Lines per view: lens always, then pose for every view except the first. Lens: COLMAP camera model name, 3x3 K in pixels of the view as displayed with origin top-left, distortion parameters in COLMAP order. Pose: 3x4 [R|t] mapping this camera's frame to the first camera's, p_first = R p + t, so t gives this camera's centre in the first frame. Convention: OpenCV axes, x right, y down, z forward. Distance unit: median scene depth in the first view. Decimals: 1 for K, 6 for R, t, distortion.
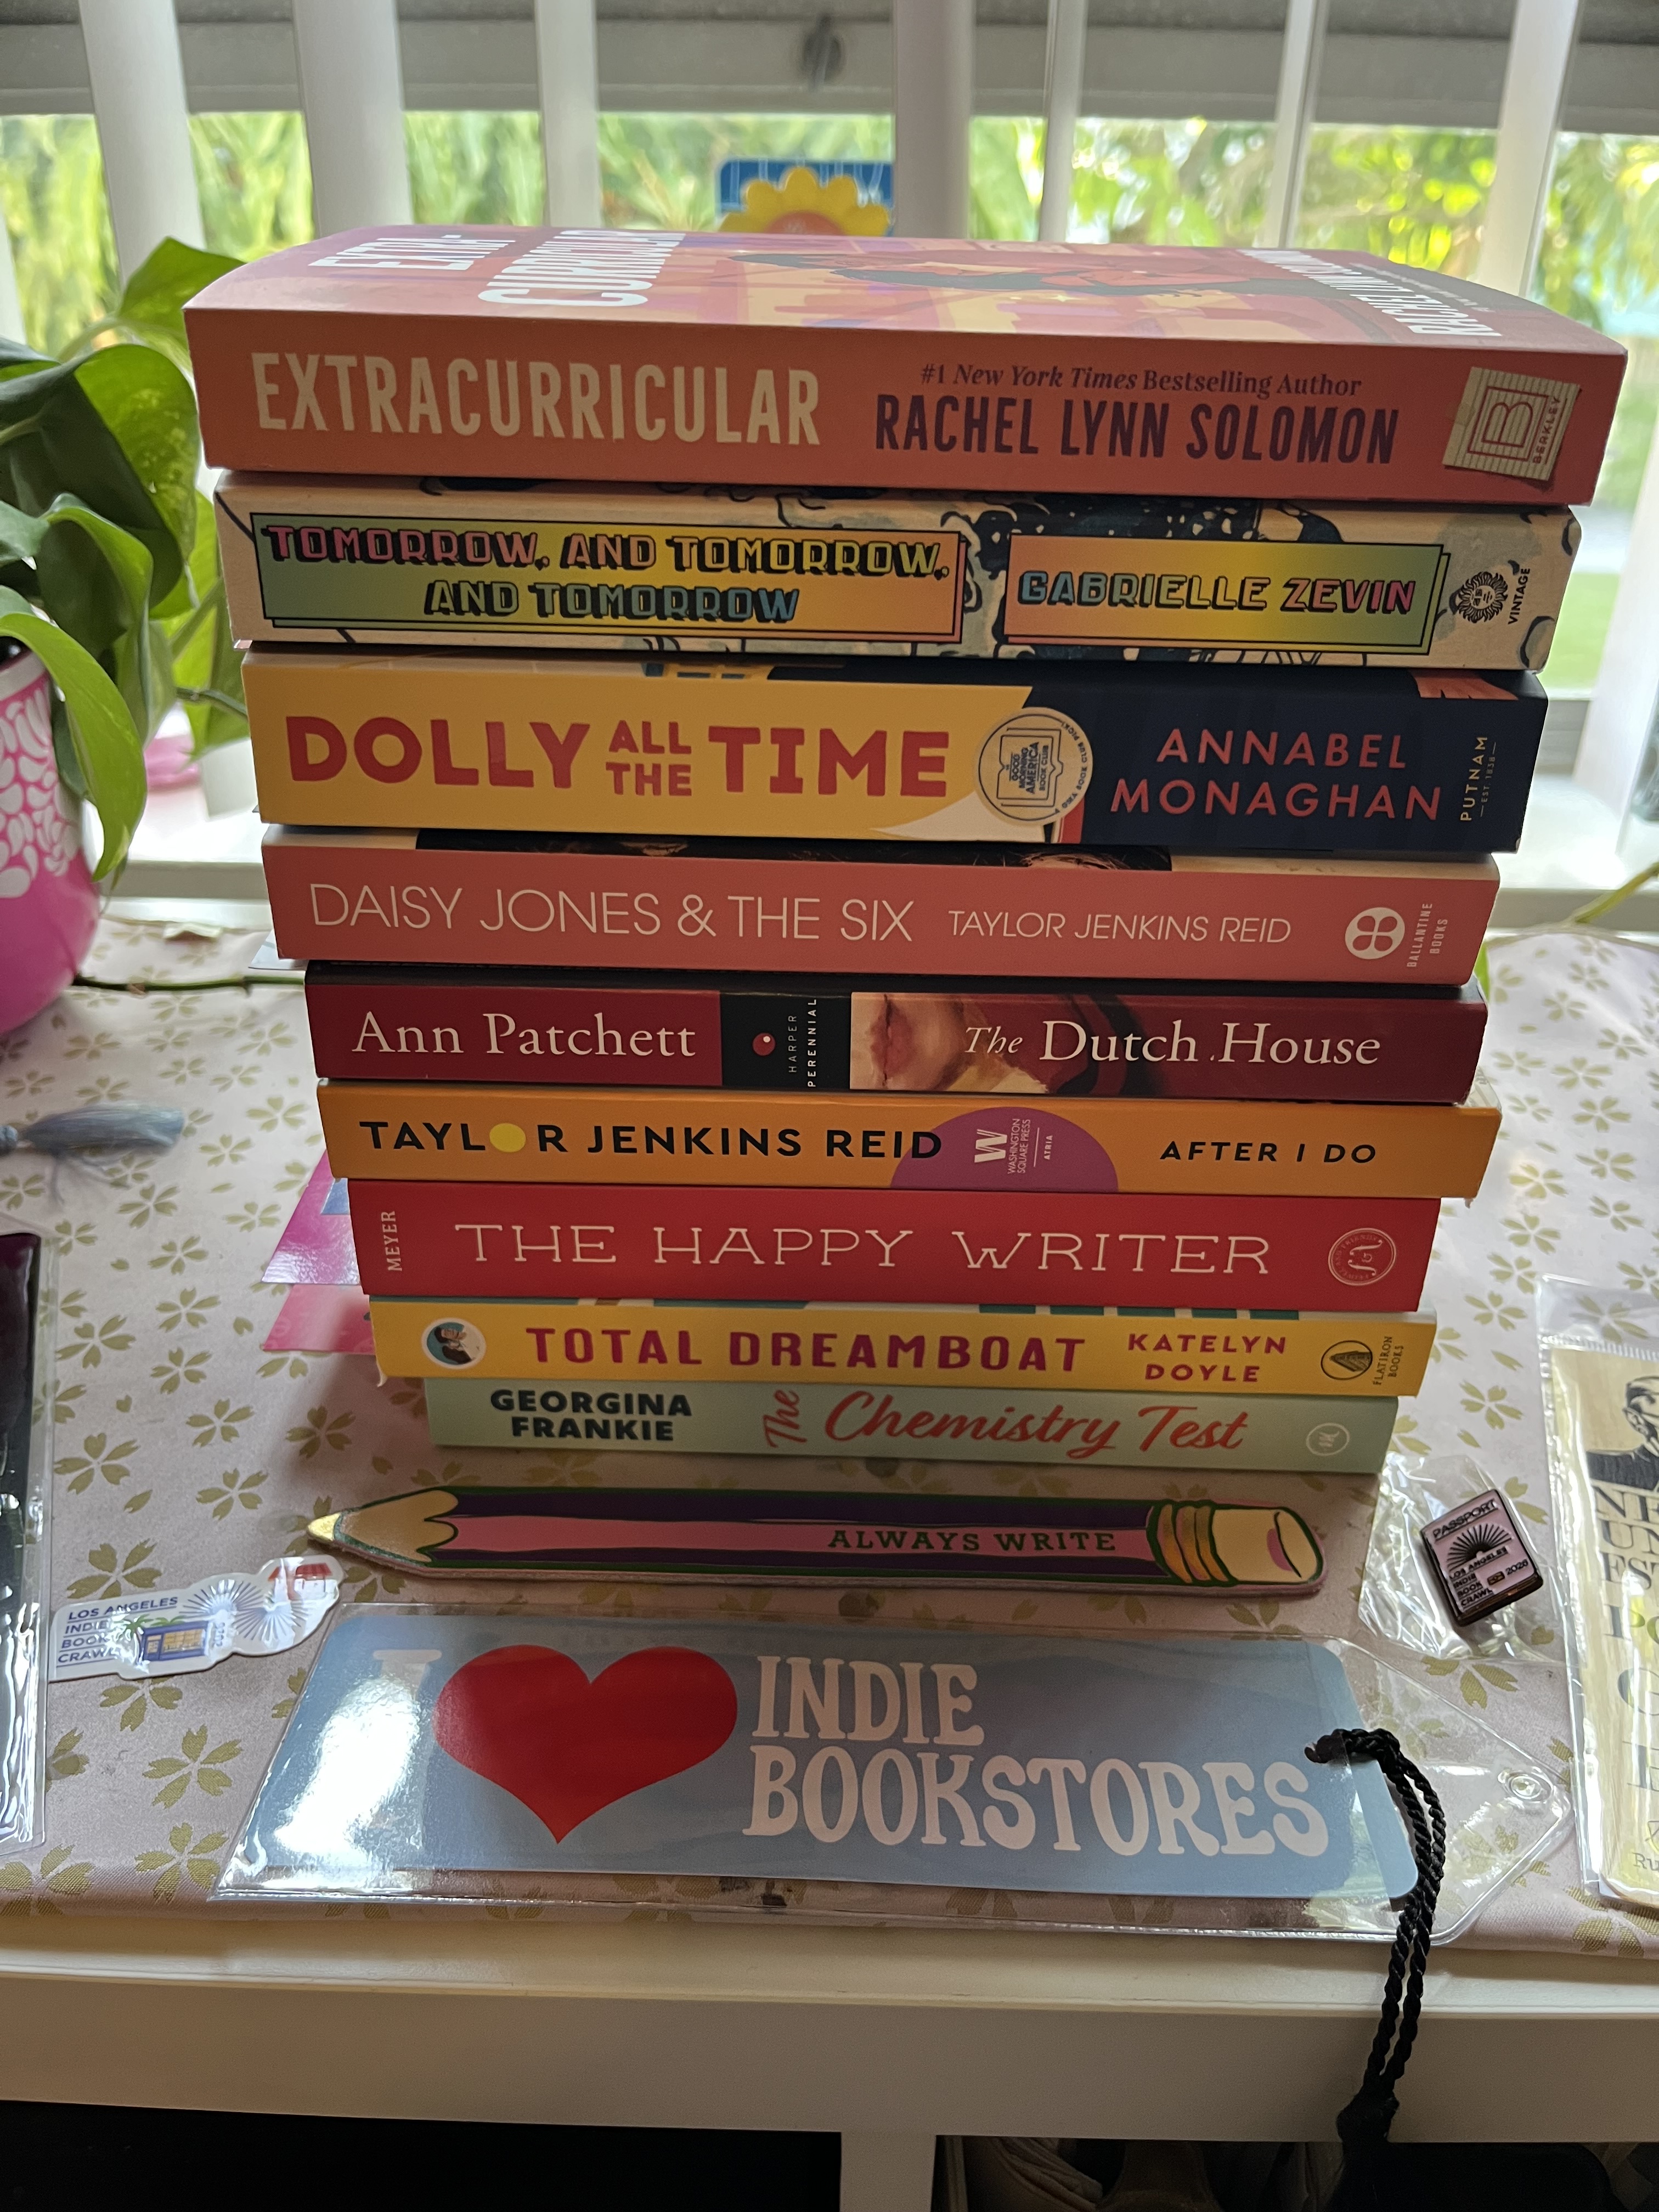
lens RADIAL K [[1644.5, 0, 829.5], [0, 1644.5, 1106.0], [0, 0, 1]] dist [0.034849, -0.060581]
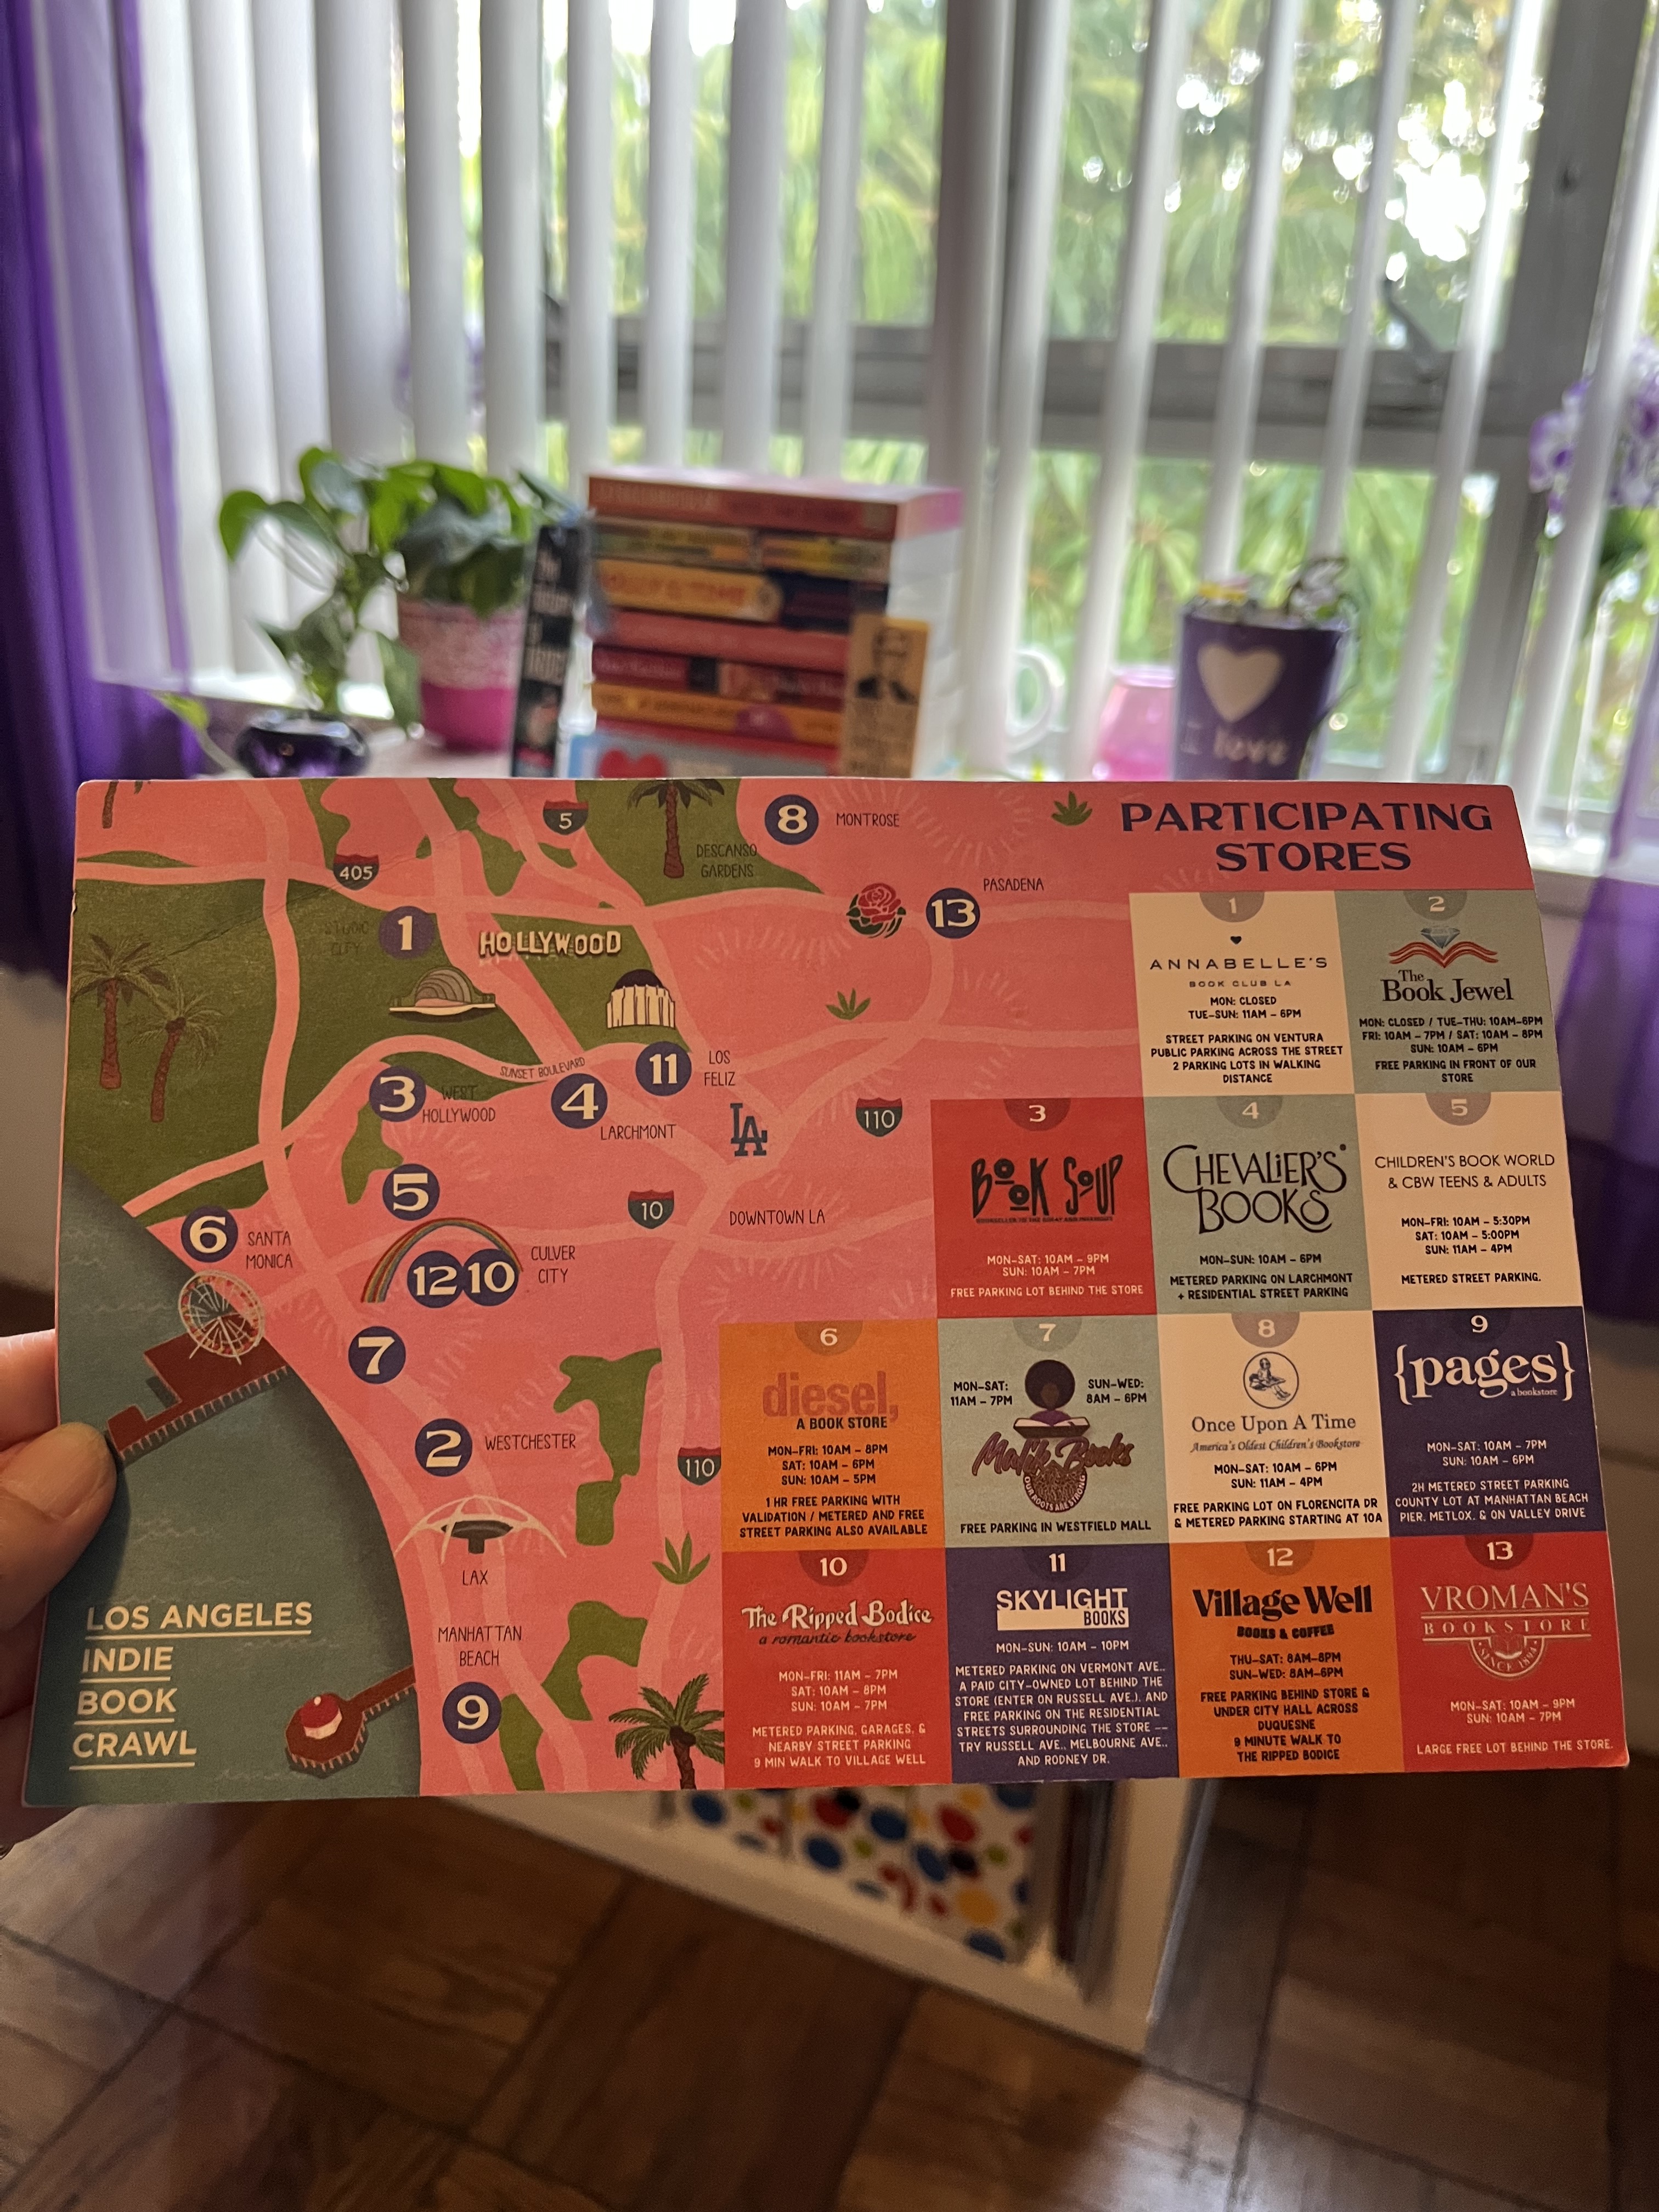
lens RADIAL K [[1646.4, 0, 829.5], [0, 1646.4, 1106.0], [0, 0, 1]] dist [0.032696, -0.058440]
pose [[0.932256, 0.170600, -0.319053, 1.699989], [-0.208478, 0.974029, -0.088340, 1.256174], [0.295696, 0.148871, 0.943611, -2.403490]]
